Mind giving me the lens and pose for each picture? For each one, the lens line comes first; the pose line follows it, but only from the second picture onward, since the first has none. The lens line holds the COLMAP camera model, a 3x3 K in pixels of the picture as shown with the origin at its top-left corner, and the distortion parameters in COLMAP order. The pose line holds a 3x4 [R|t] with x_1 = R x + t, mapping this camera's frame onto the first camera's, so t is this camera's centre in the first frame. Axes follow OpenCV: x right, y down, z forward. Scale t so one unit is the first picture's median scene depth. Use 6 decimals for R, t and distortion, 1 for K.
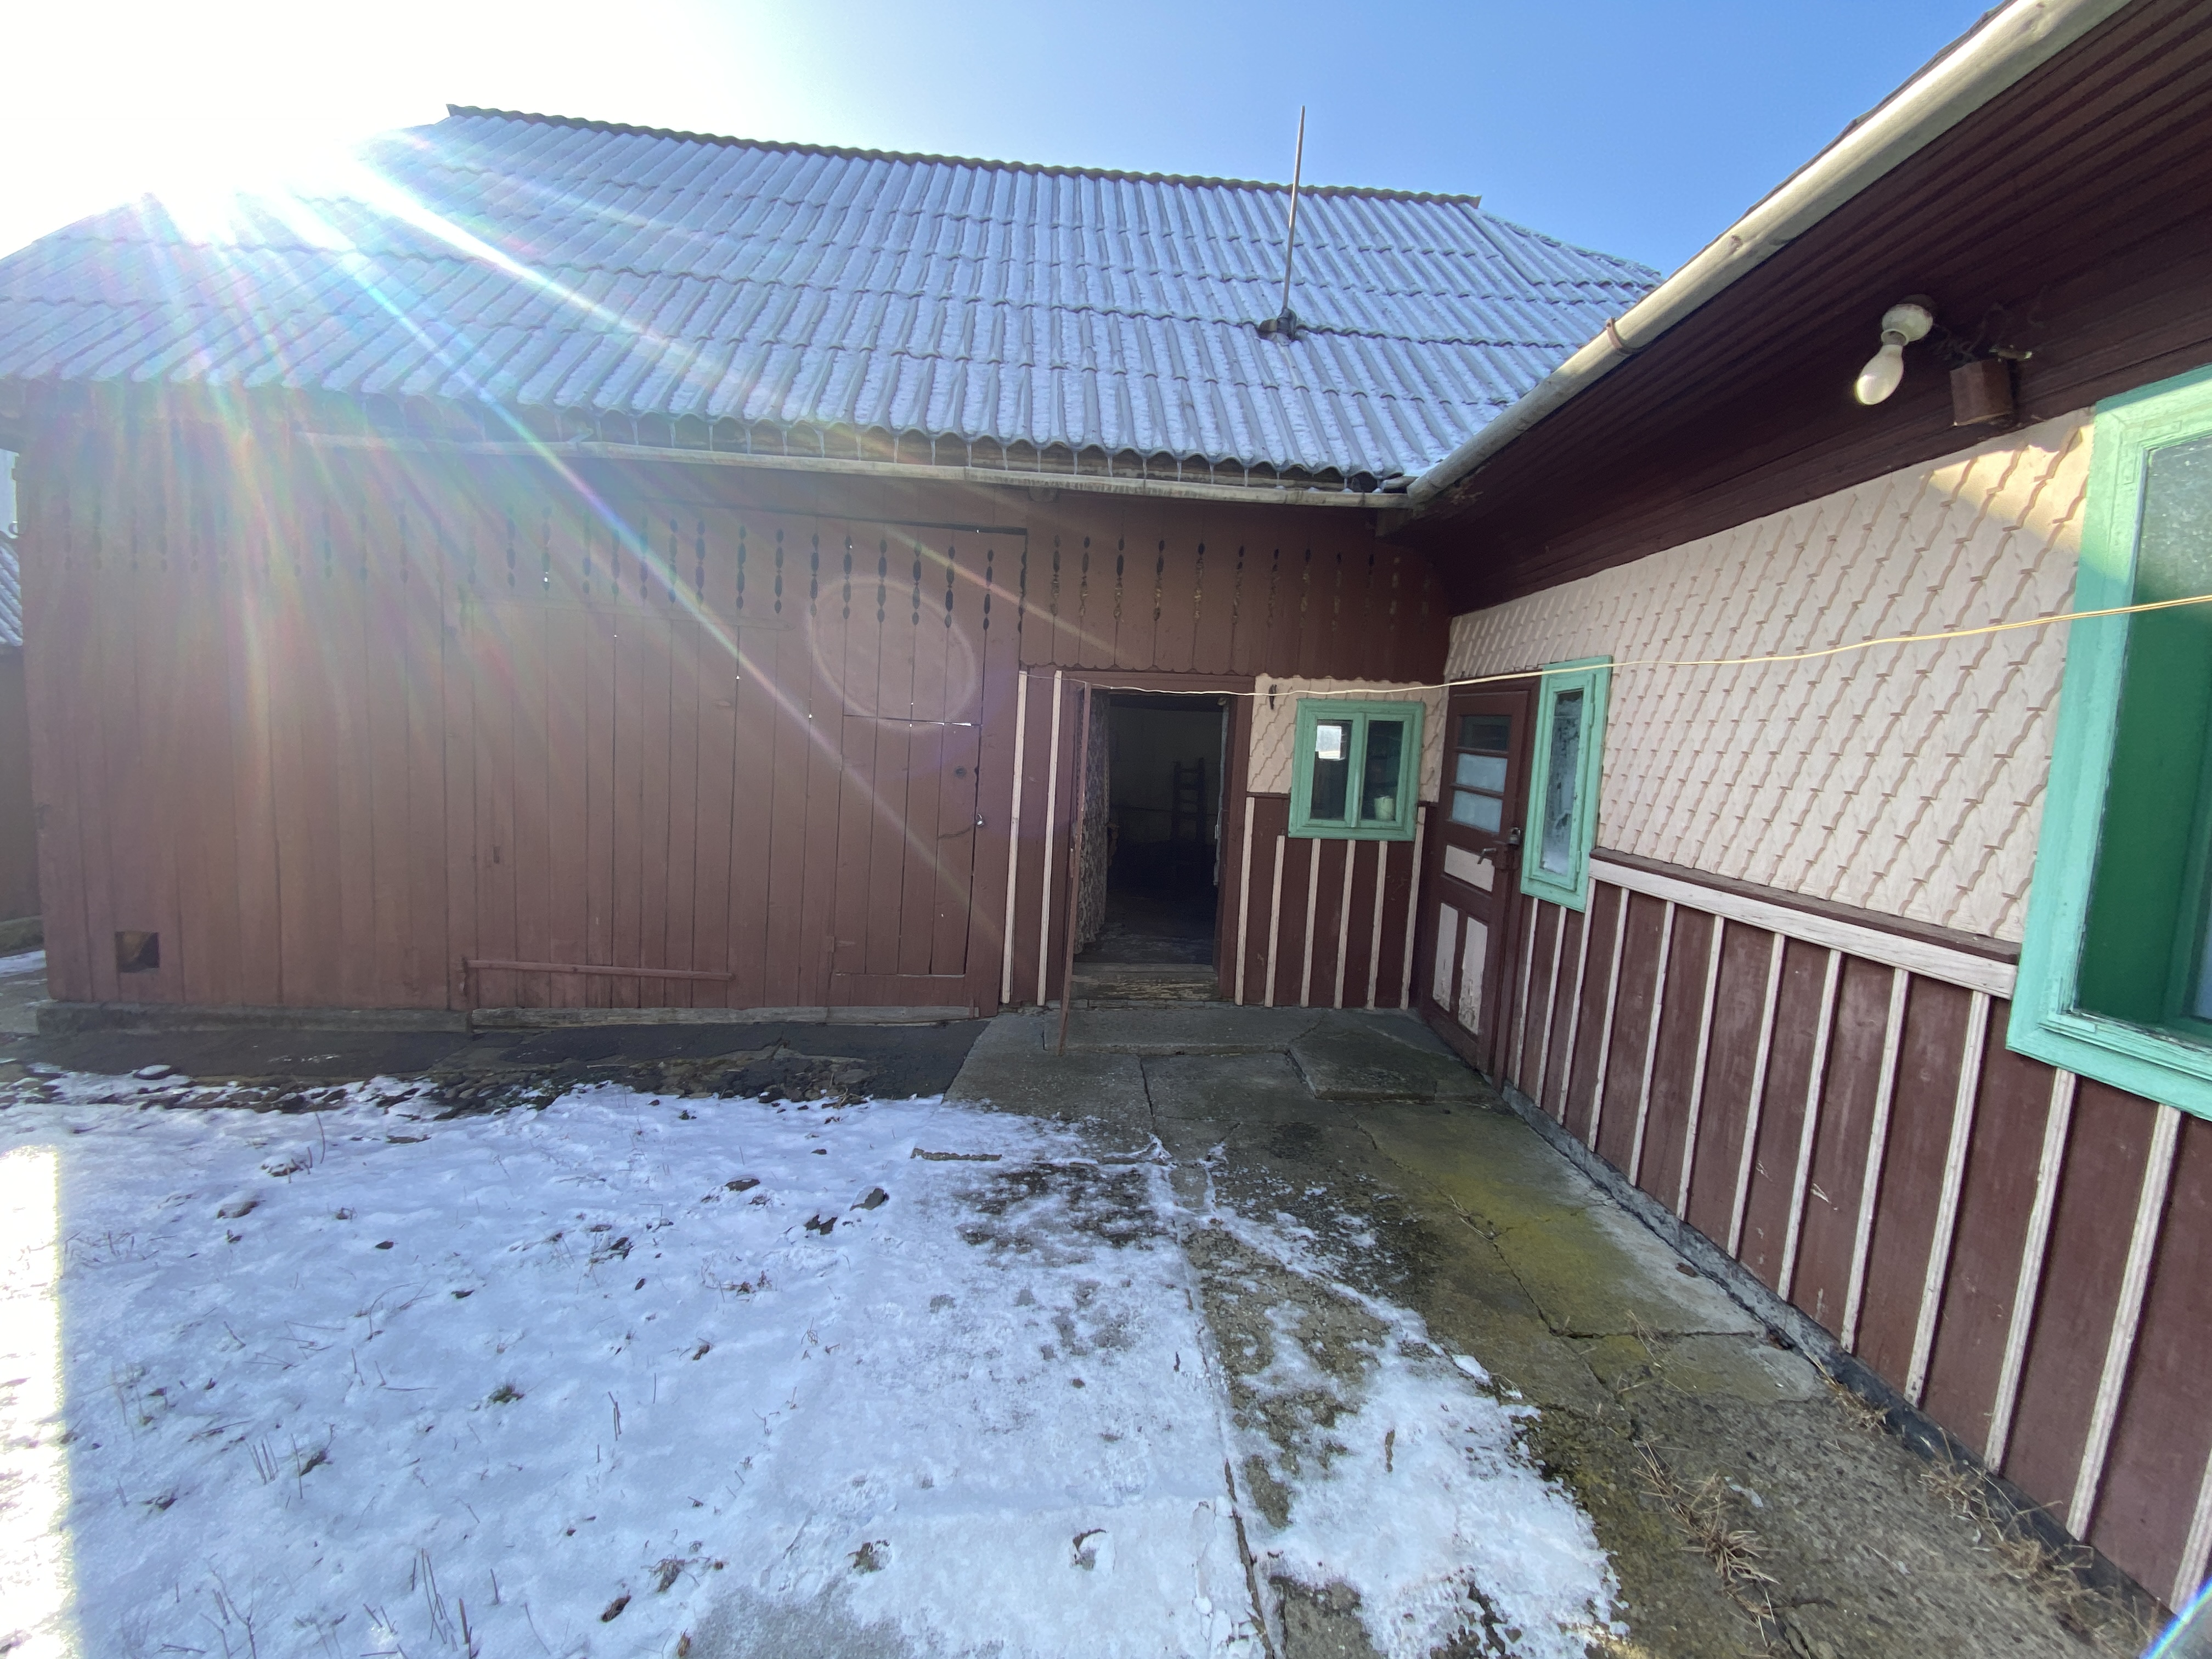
lens RADIAL K [[910.5, 0, 1106.0], [0, 910.5, 829.5], [0, 0, 1]] dist [0.000255, -0.013243]
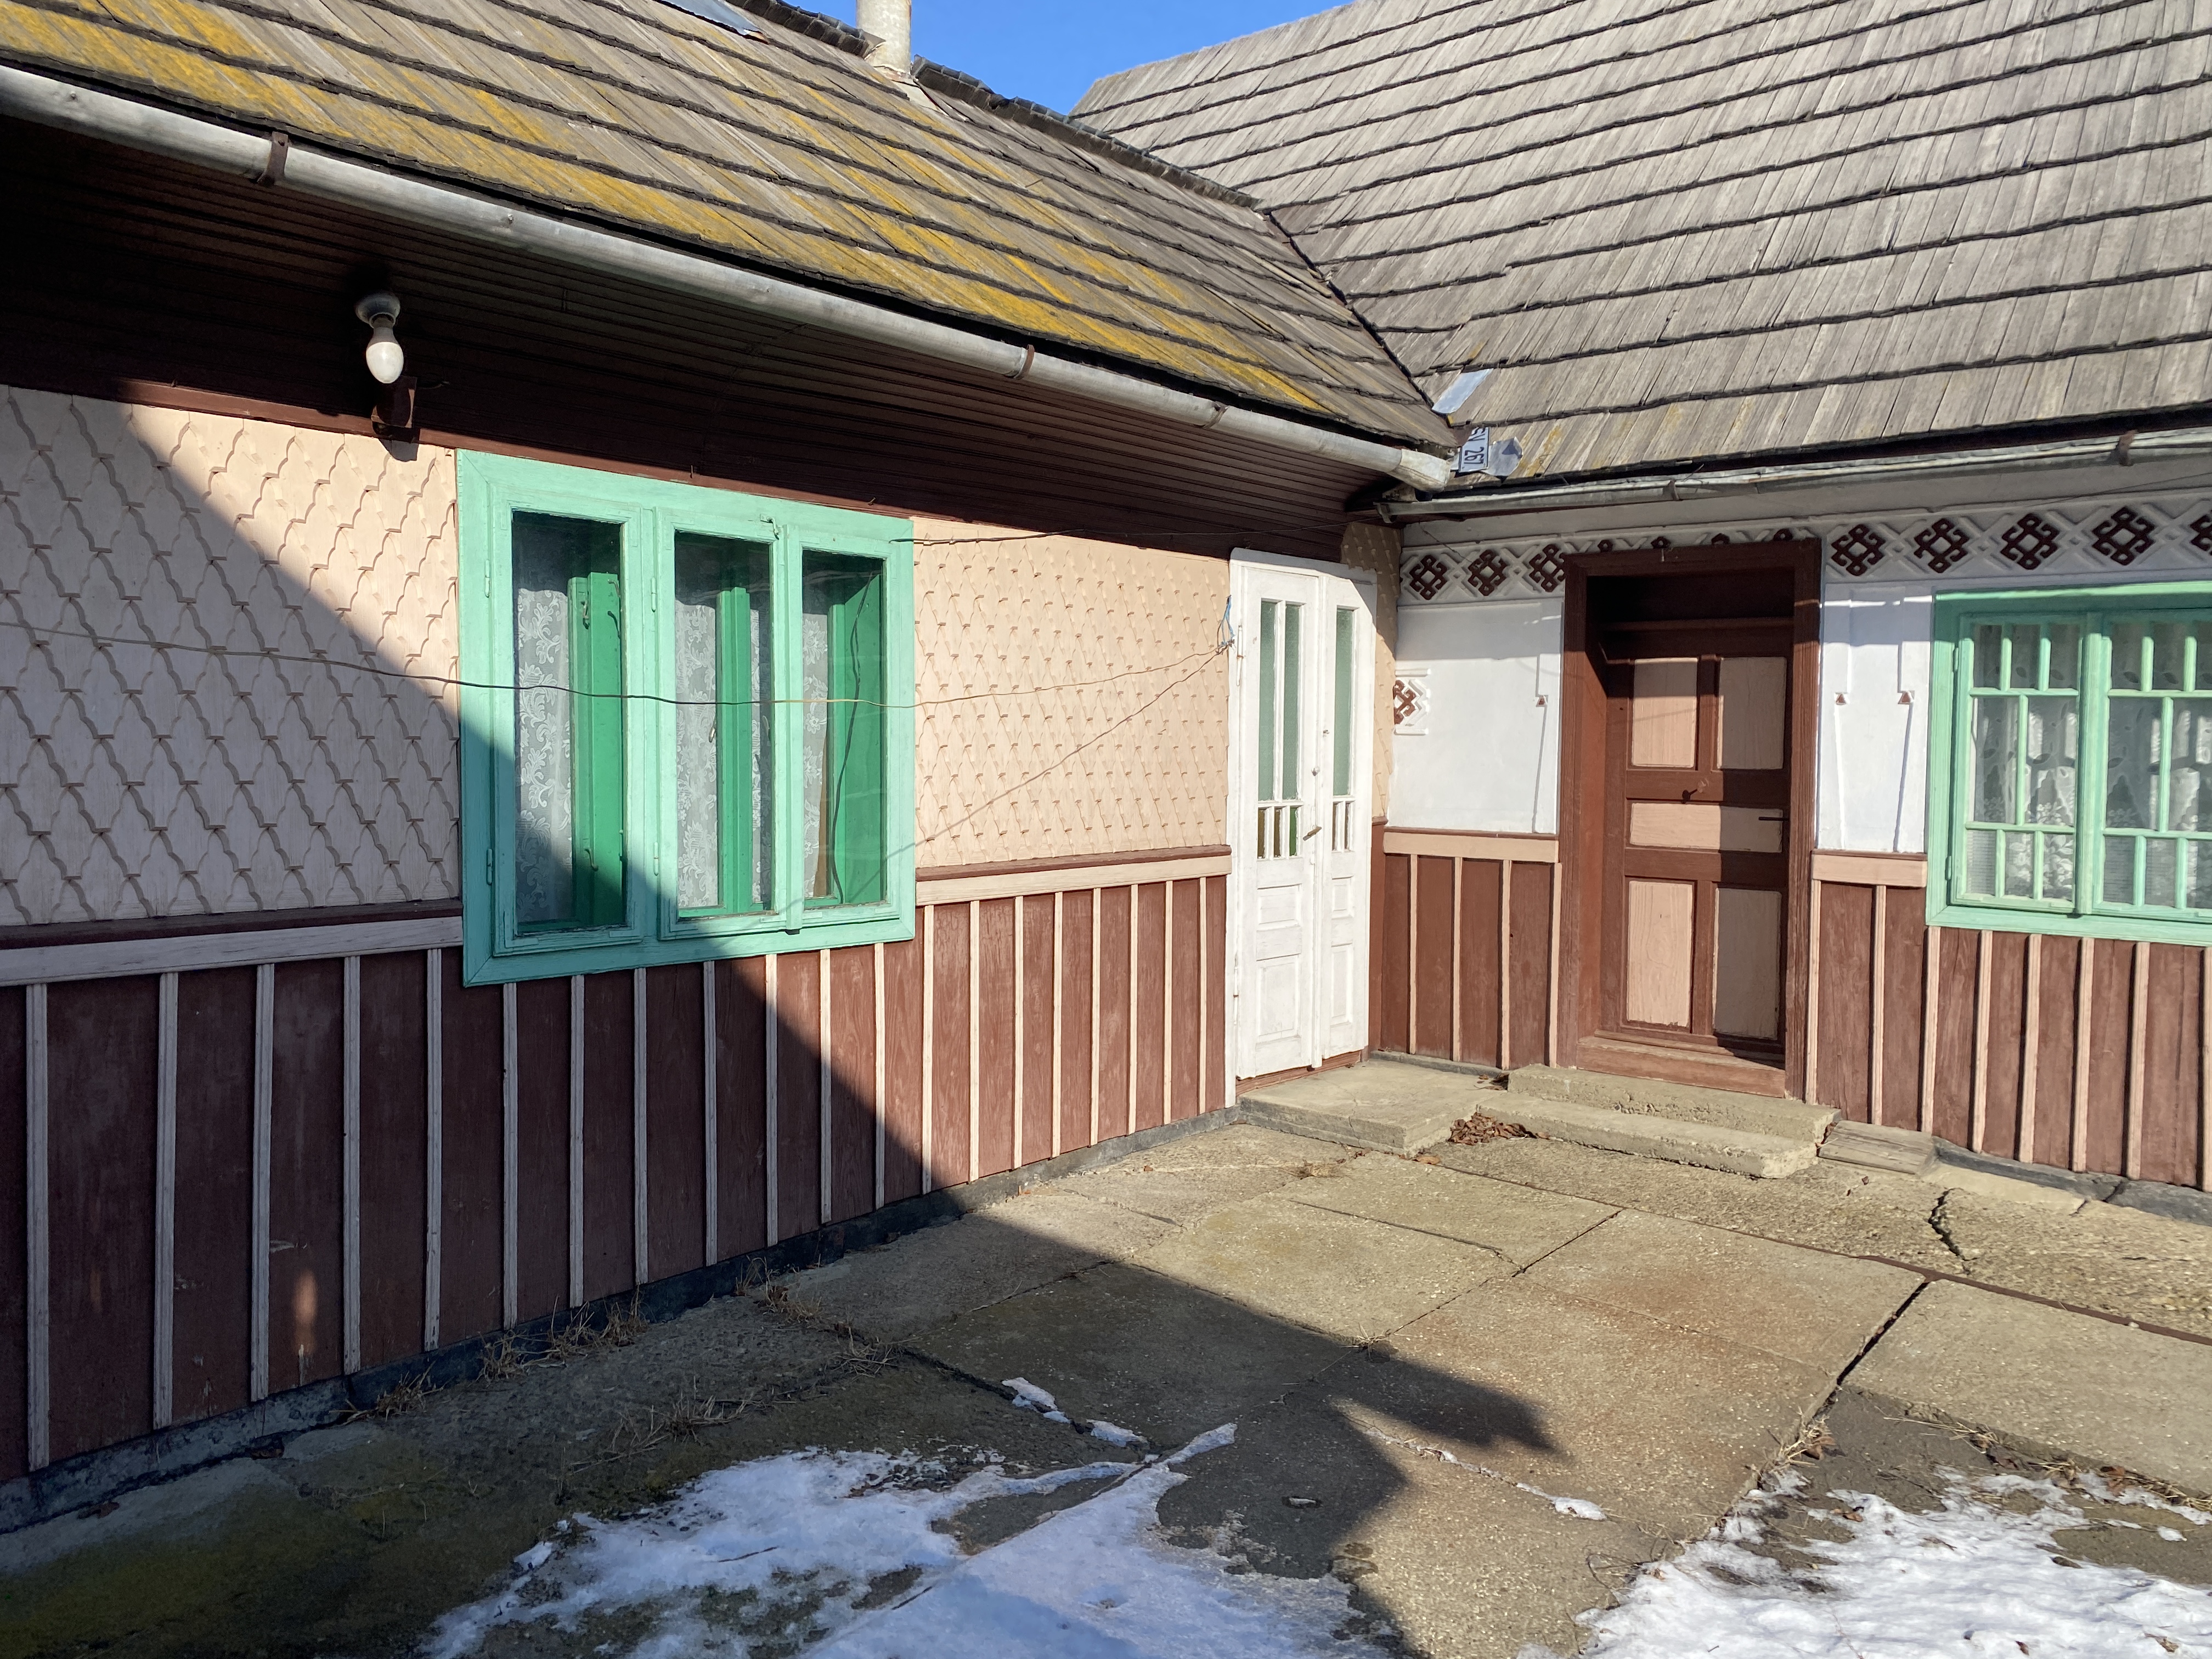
lens RADIAL K [[1782.2, 0, 1106.0], [0, 1782.2, 829.5], [0, 0, 1]] dist [0.043645, 0.000169]
pose [[-0.767772, -0.078486, 0.635898, -0.968530], [0.023514, 0.988349, 0.150378, -0.254160], [-0.640291, 0.130409, -0.756981, 1.922897]]
